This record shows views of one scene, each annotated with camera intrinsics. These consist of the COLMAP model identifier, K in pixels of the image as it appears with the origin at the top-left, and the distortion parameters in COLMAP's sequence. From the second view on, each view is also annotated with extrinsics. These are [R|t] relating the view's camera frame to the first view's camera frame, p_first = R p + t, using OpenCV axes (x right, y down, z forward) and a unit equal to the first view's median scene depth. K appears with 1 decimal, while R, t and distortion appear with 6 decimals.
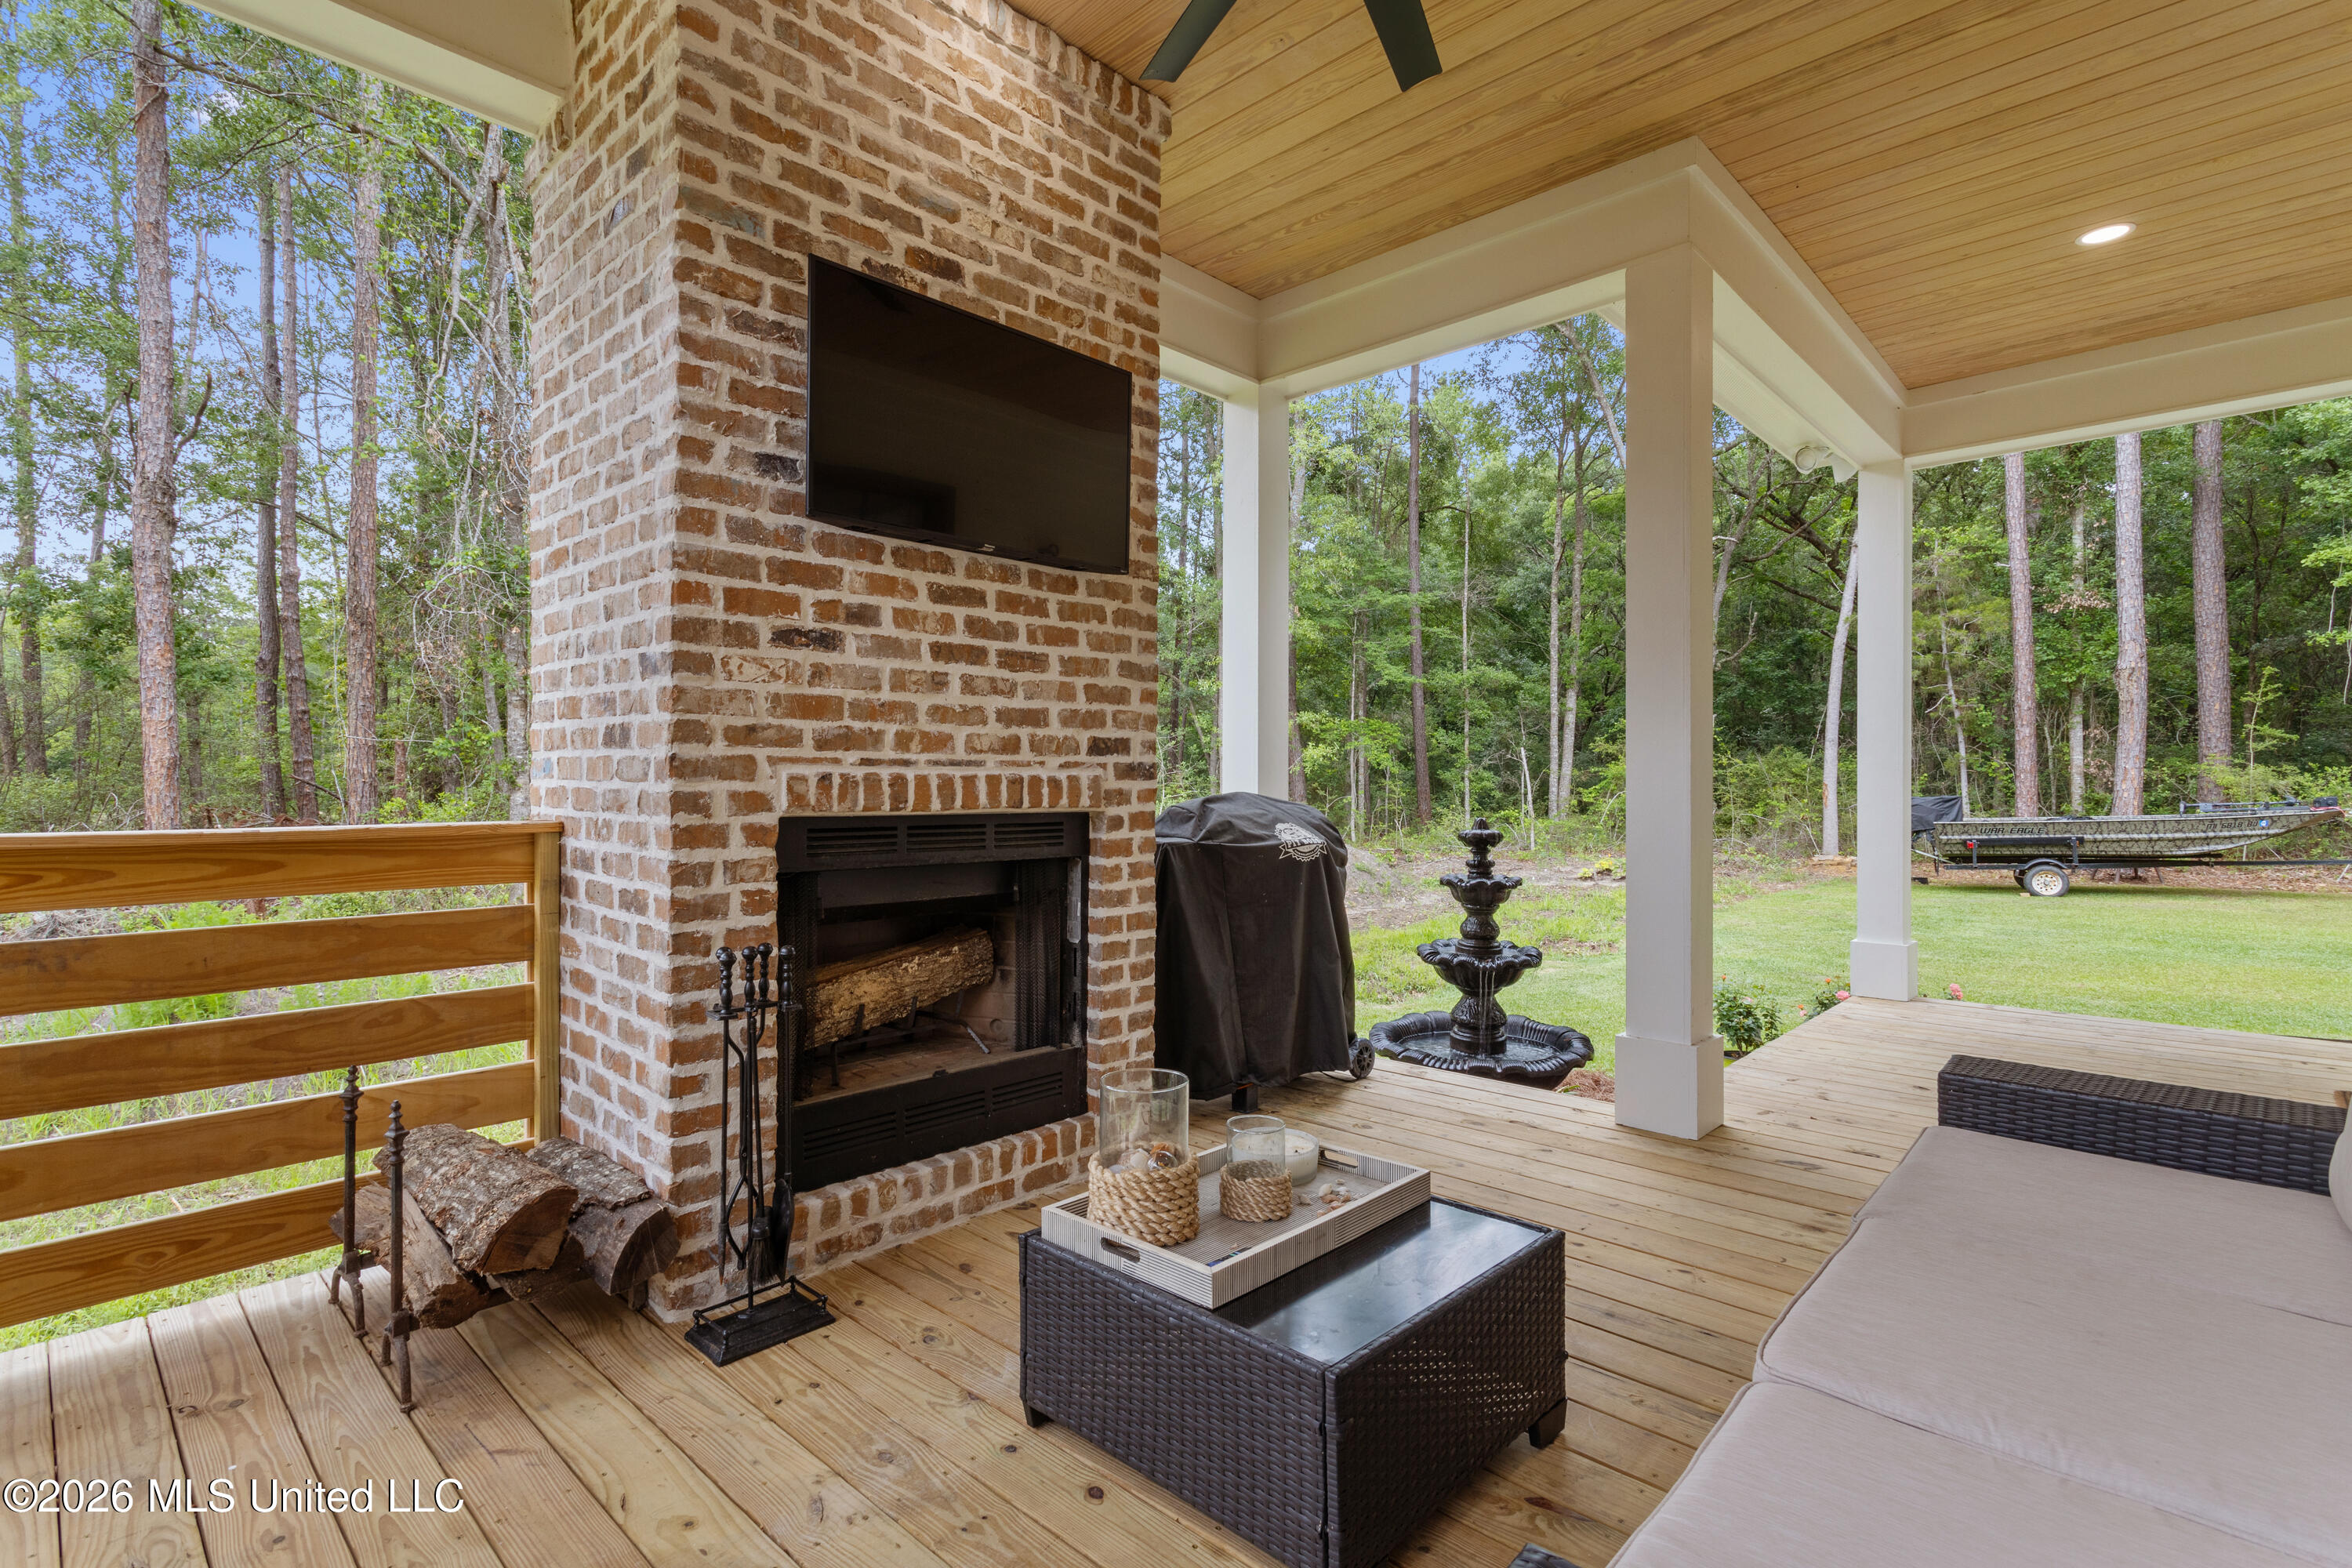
lens RADIAL K [[1089.2, 0, 1172.6], [0, 1089.2, 784.2], [0, 0, 1]] dist [-0.003085, -0.000888]
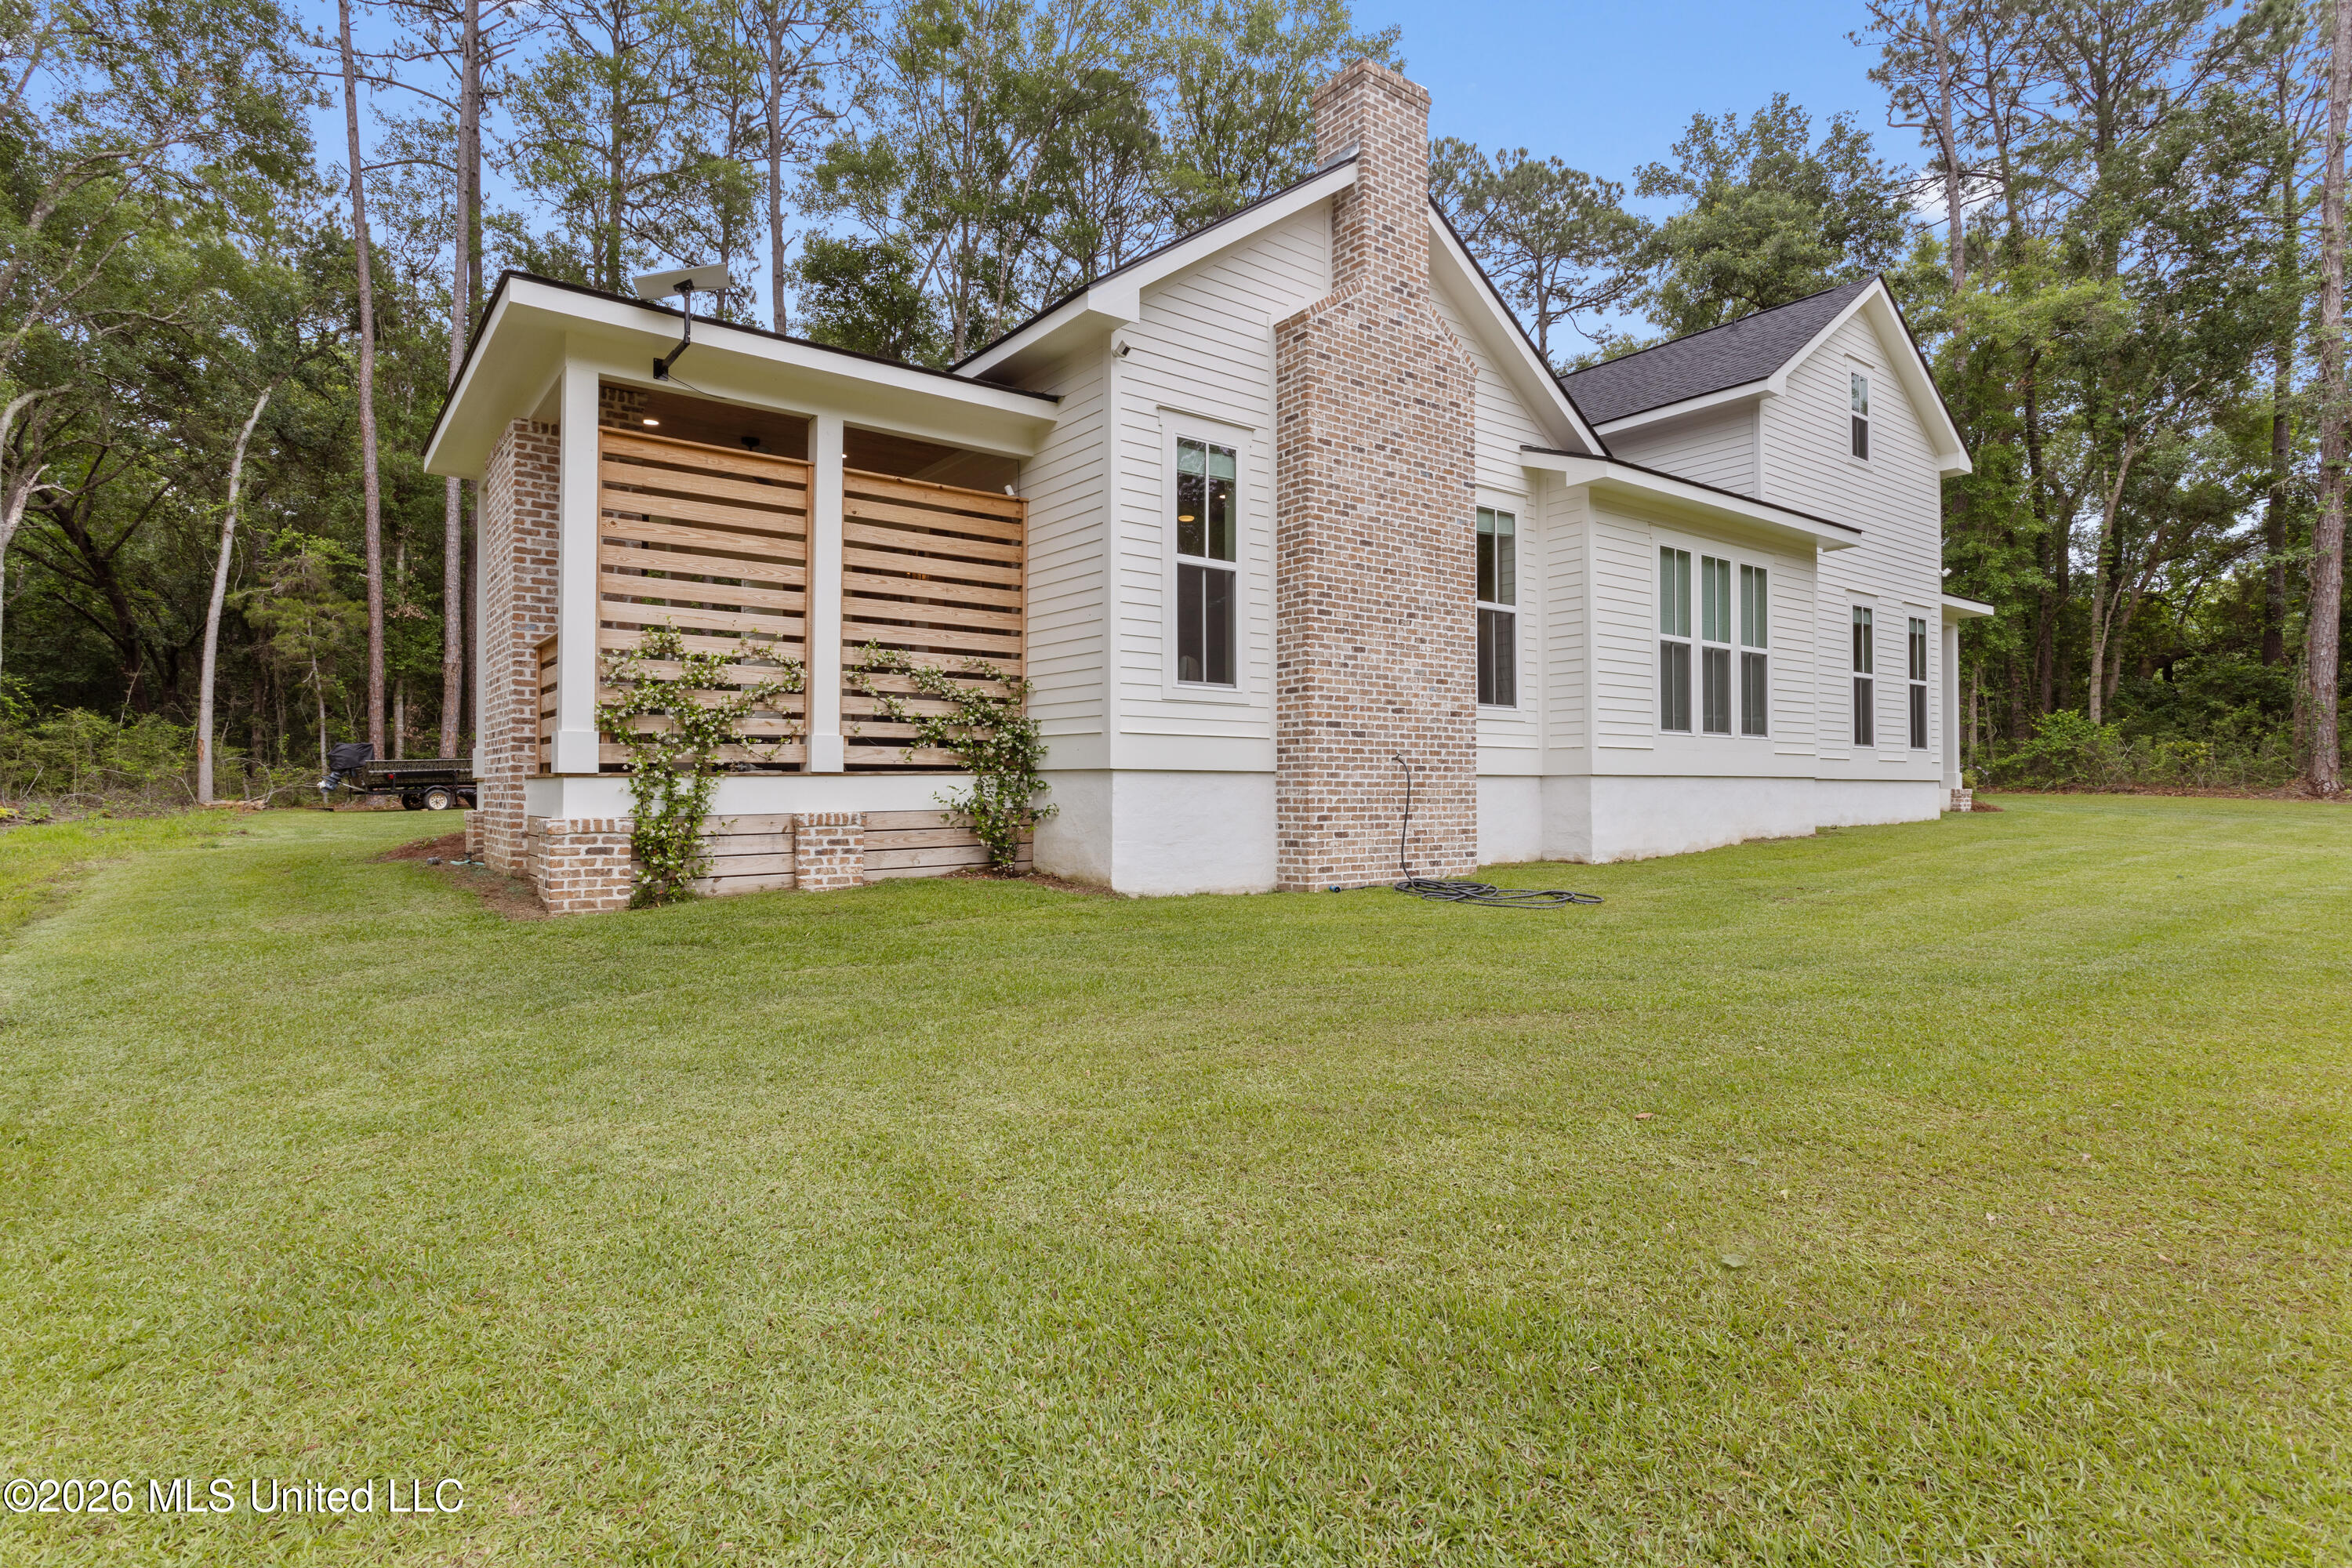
lens RADIAL K [[1227.9, 0, 1176.2], [0, 1227.9, 786.0], [0, 0, 1]] dist [-0.001524, 0.000168]
pose [[0.154654, 0.009142, 0.987926, -0.557763], [0.001065, 0.999955, -0.009420, 0.069002], [-0.987968, 0.002509, 0.154637, -0.206159]]
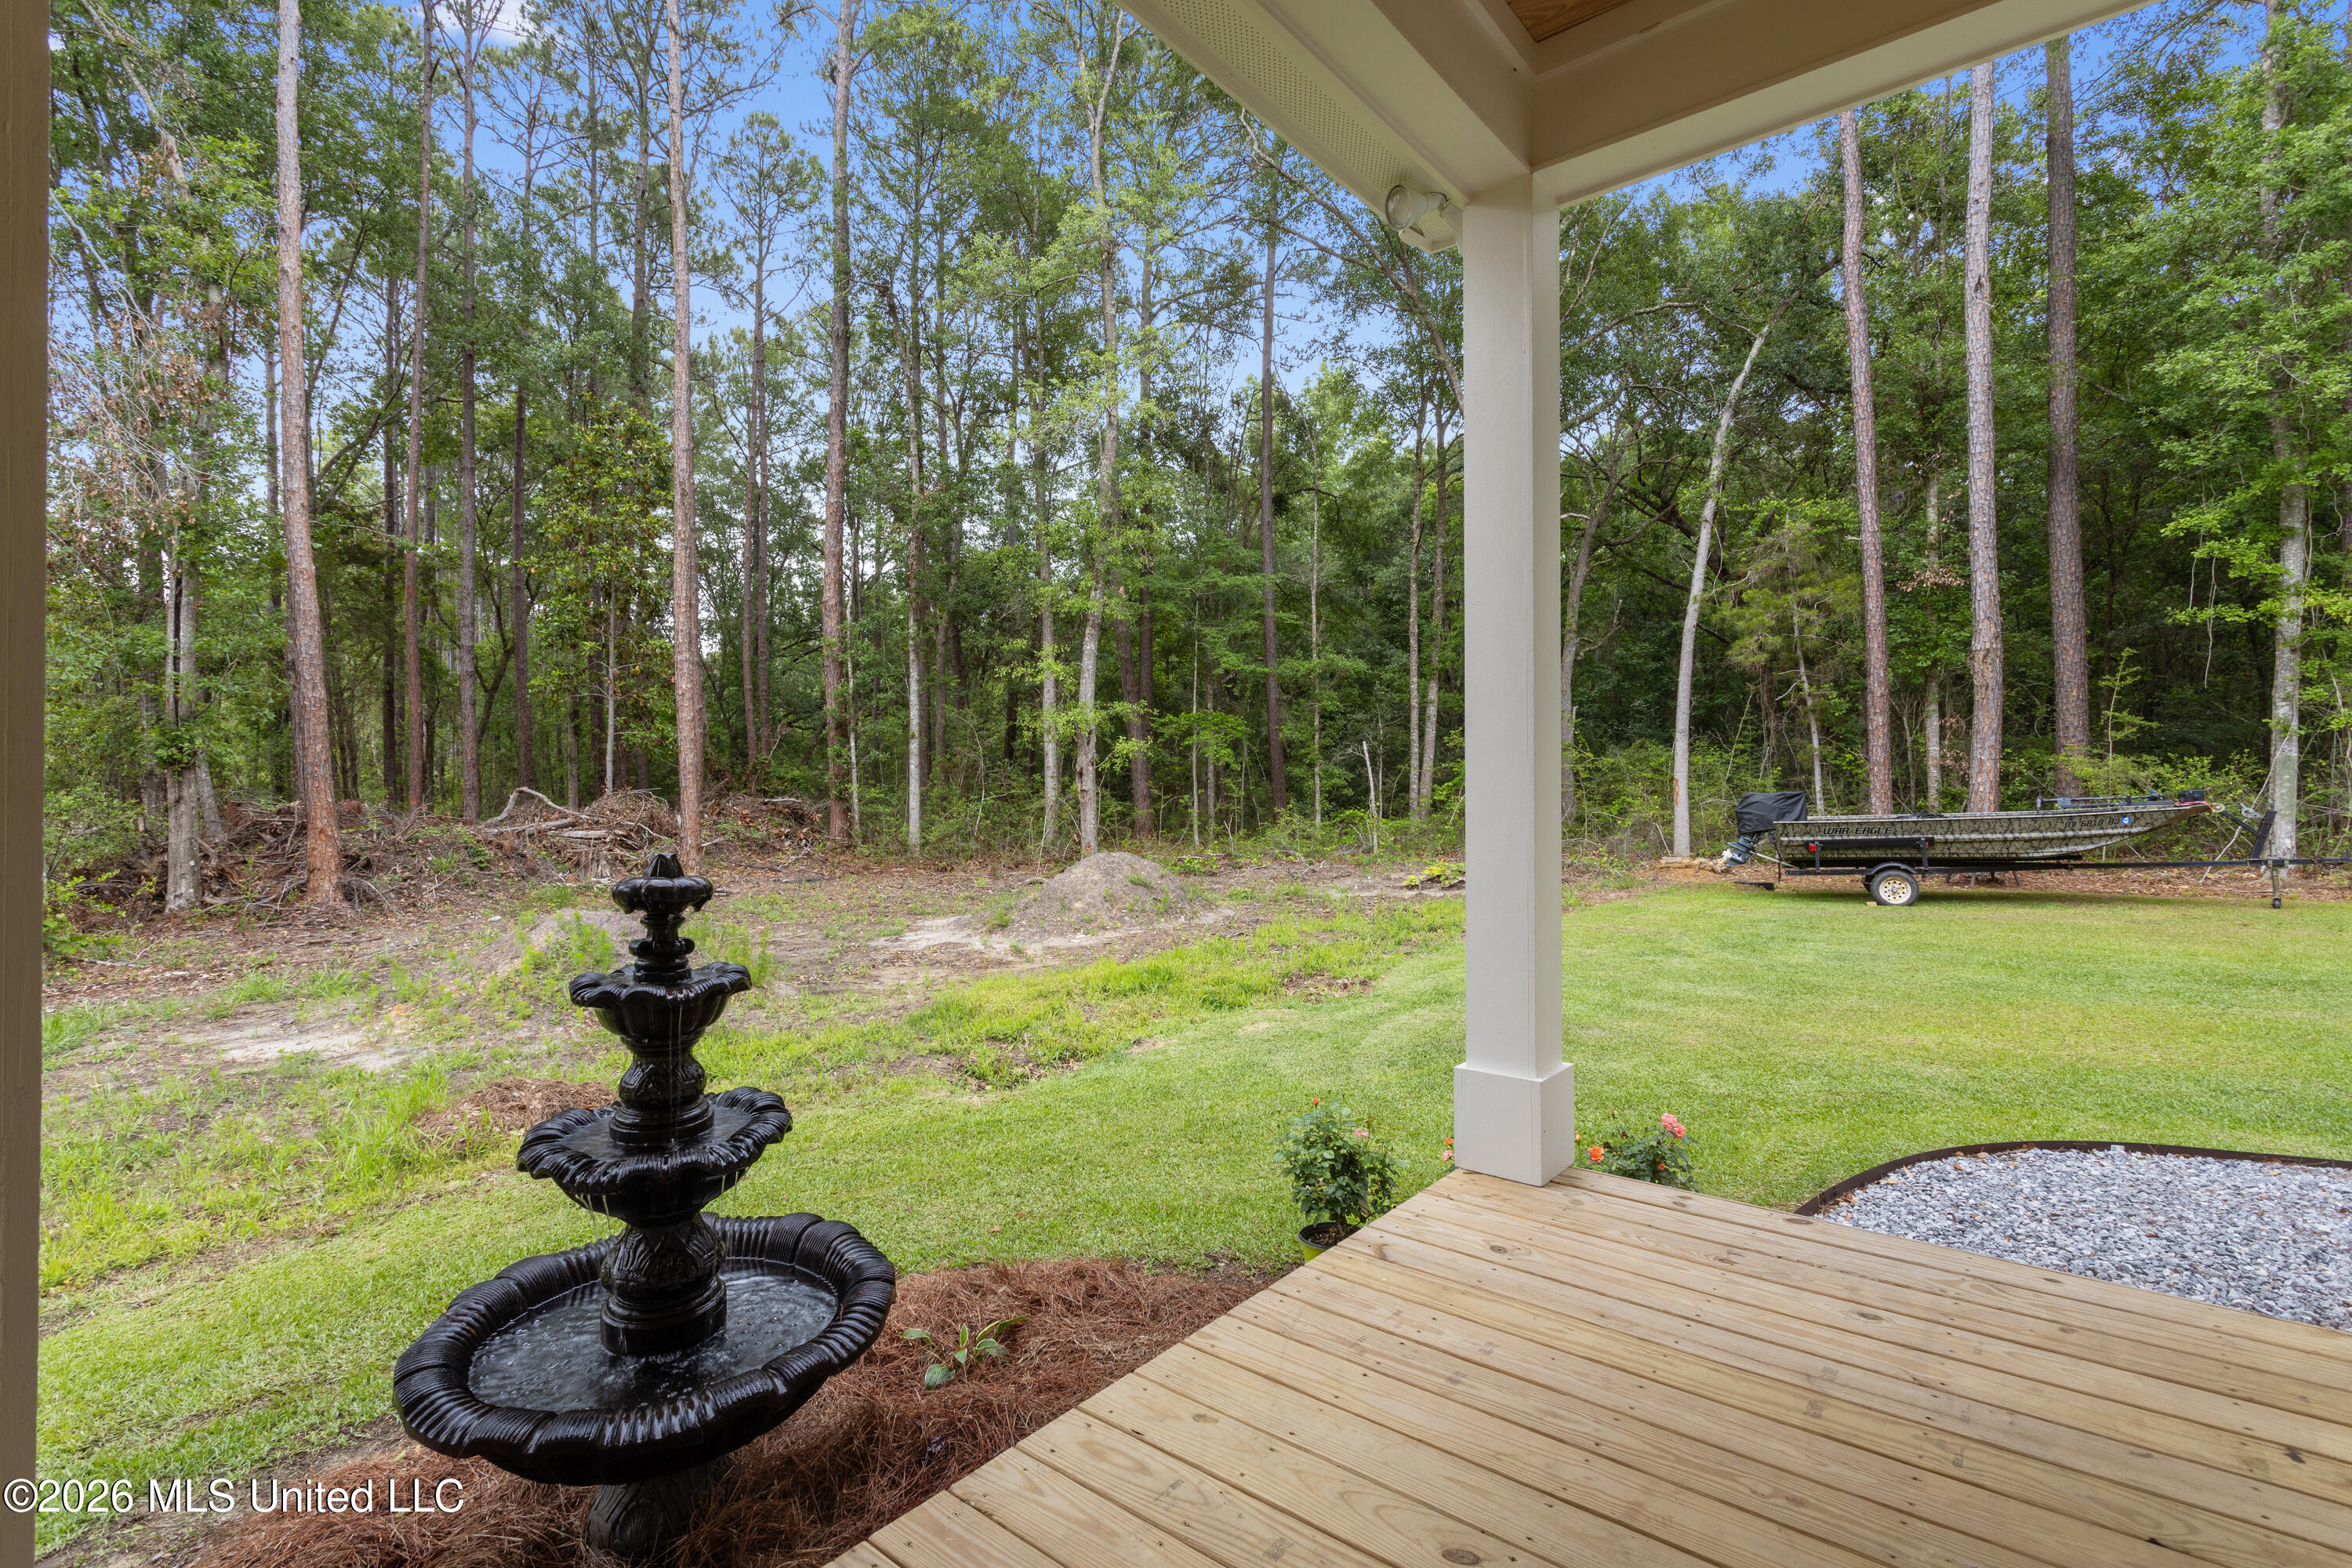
lens RADIAL K [[1089.2, 0, 1176.7], [0, 1089.2, 779.4], [0, 0, 1]] dist [-0.003085, -0.000888]
pose [[0.997105, -0.005695, 0.075826, 0.126665], [0.005948, 0.999977, -0.003117, 0.000525], [-0.075806, 0.003559, 0.997116, 0.132784]]
